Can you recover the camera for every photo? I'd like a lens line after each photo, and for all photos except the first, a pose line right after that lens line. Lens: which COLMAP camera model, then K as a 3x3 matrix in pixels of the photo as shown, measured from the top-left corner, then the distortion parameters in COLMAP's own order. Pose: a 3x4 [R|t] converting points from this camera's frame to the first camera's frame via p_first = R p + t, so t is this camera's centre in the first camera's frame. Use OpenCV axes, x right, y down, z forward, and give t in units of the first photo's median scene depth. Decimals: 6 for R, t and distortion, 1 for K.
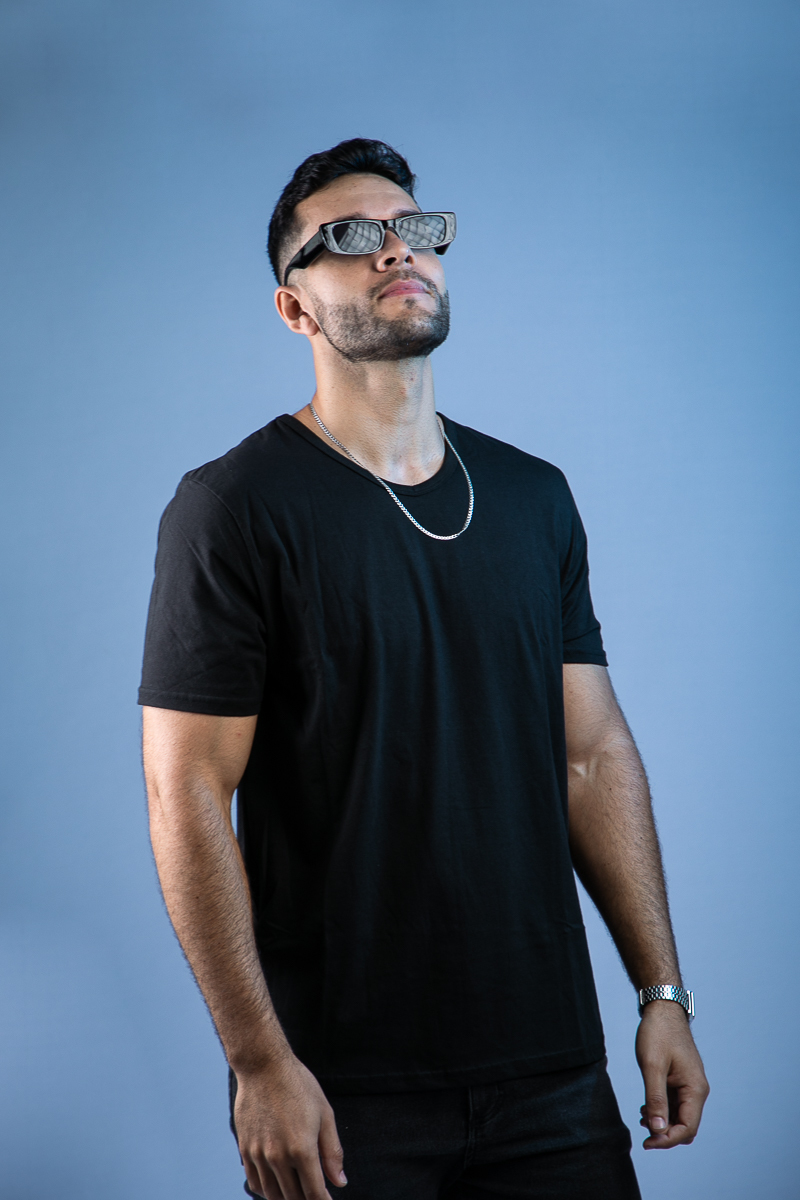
lens RADIAL K [[3235.8, 0, 400.0], [0, 3235.8, 600.0], [0, 0, 1]] dist [-0.021585, -0.107681]
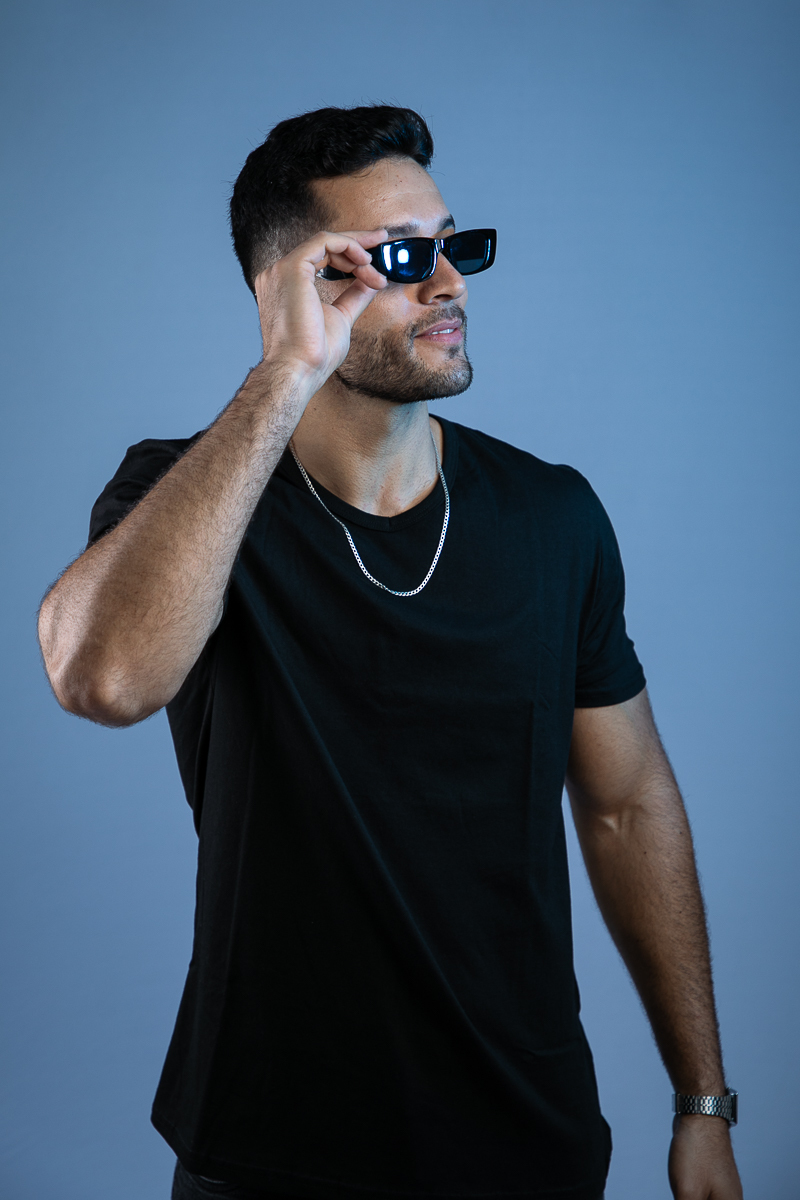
lens RADIAL K [[2320.6, 0, 400.0], [0, 2320.6, 600.0], [0, 0, 1]] dist [-0.000393, -2.047046]
pose [[0.998603, 0.003812, -0.052703, 0.032743], [-0.001640, 0.999150, 0.041202, -0.033576], [0.052815, -0.041058, 0.997760, 0.393400]]
